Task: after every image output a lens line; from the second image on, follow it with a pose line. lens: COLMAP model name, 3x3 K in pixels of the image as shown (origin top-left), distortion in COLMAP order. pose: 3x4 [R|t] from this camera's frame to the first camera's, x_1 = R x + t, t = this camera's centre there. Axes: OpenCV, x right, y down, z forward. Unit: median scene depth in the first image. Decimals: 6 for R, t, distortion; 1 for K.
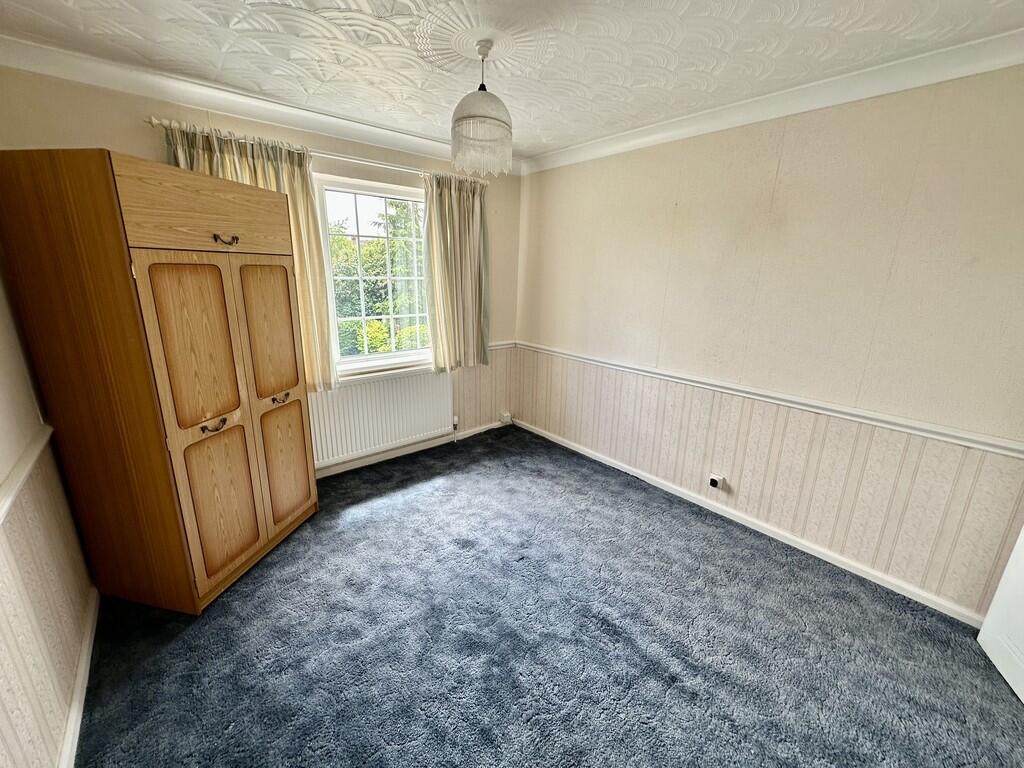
lens RADIAL K [[407.9, 0, 507.2], [0, 407.9, 383.9], [0, 0, 1]] dist [-0.000878, -0.000202]
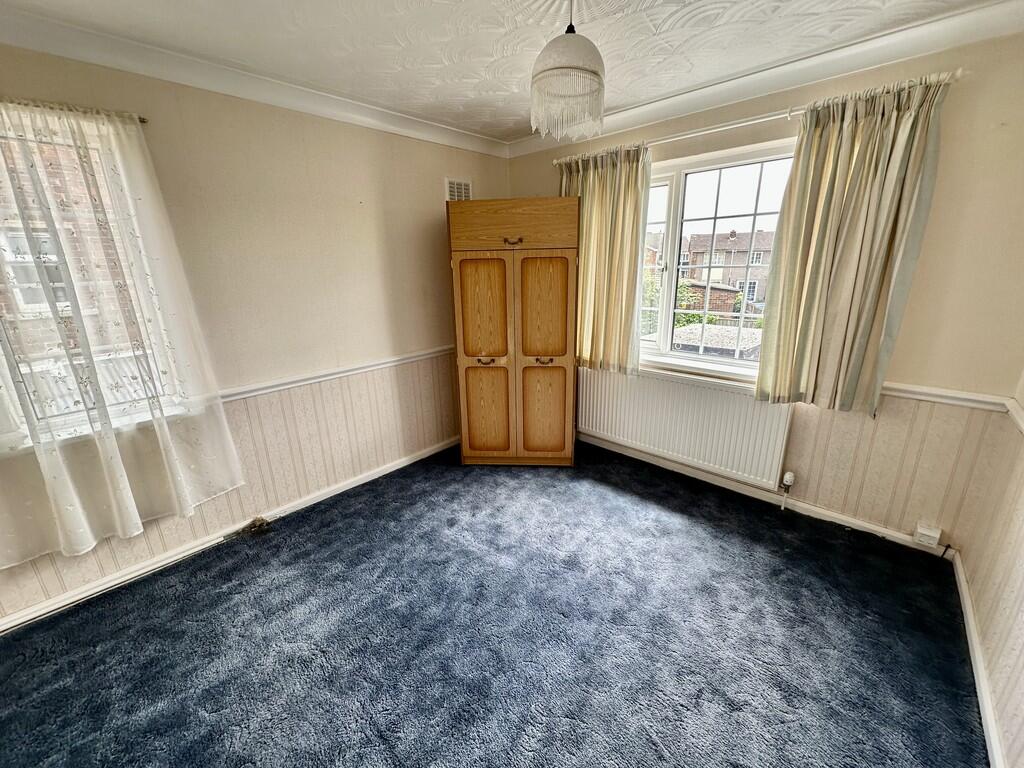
lens RADIAL K [[407.9, 0, 511.0], [0, 407.9, 382.0], [0, 0, 1]] dist [-0.000878, -0.000202]
pose [[0.127873, 0.256698, -0.957995, 0.627234], [-0.245287, 0.944103, 0.220235, -0.145403], [0.960980, 0.206822, 0.183690, 0.614631]]
